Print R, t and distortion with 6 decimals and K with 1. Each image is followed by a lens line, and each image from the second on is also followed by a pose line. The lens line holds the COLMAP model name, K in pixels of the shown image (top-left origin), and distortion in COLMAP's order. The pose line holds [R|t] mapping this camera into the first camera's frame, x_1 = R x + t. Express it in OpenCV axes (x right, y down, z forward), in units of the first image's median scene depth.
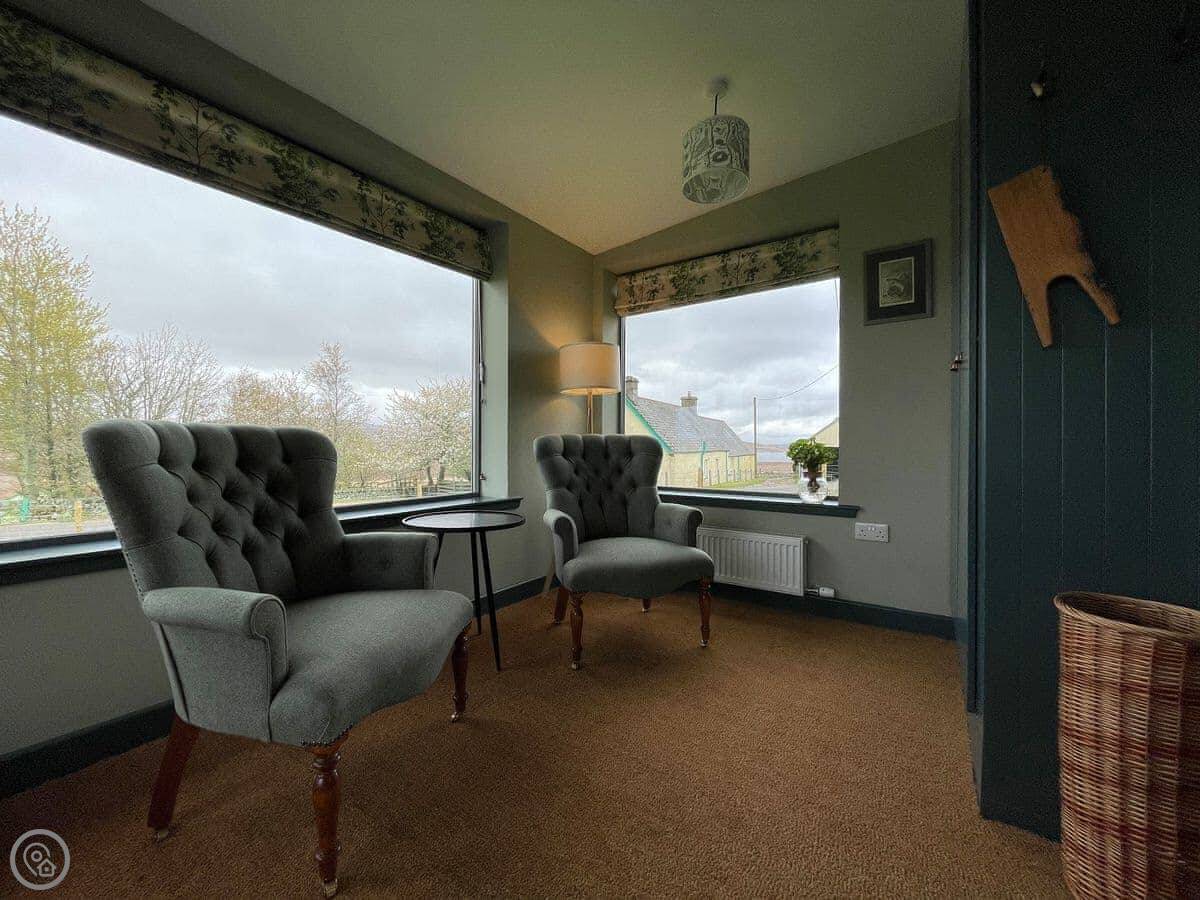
lens RADIAL K [[480.4, 0, 600.9], [0, 480.4, 449.6], [0, 0, 1]] dist [-0.002432, -0.000404]
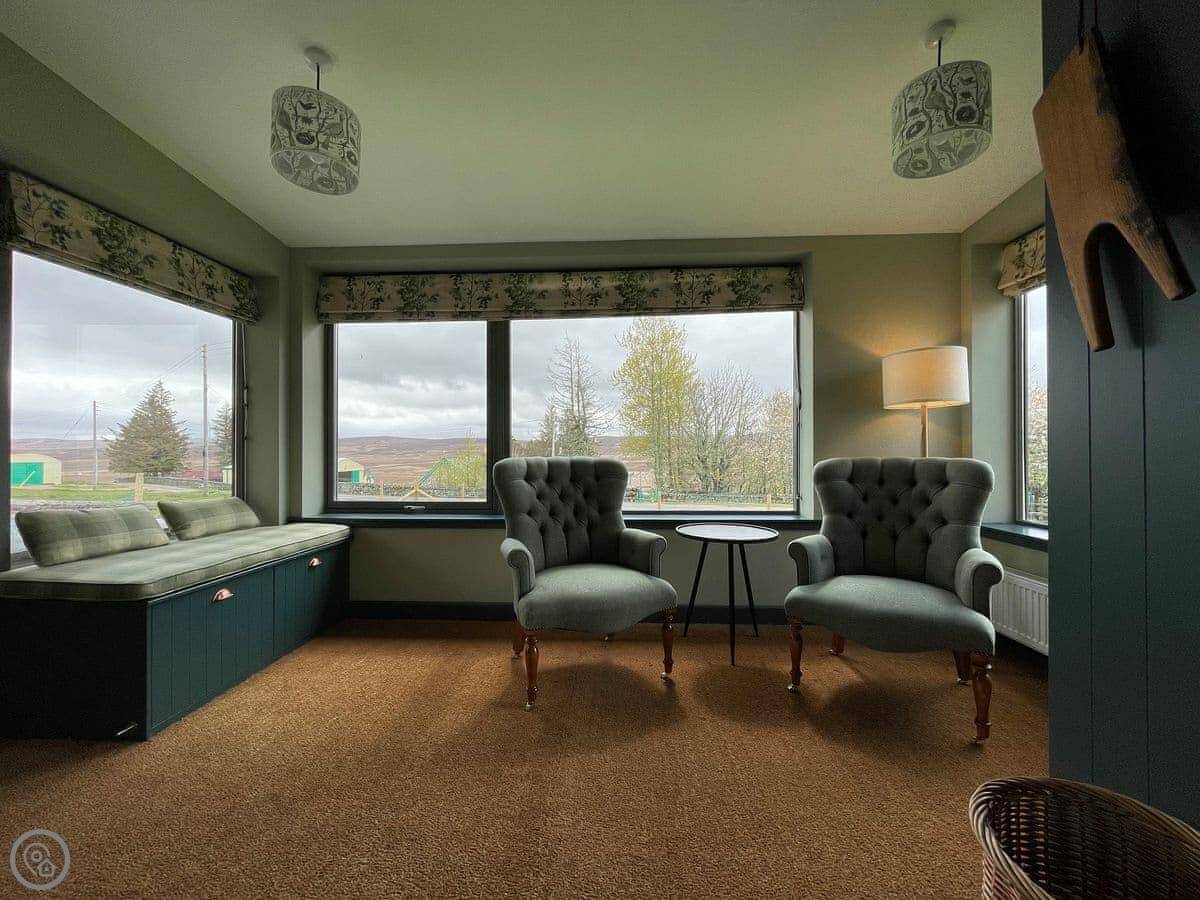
lens RADIAL K [[480.4, 0, 600.9], [0, 480.4, 449.6], [0, 0, 1]] dist [-0.002432, -0.000404]
pose [[0.529926, -0.006221, -0.848021, 0.573466], [-0.005821, 0.999923, -0.010973, -0.043874], [0.848024, 0.010752, 0.529849, 0.101775]]
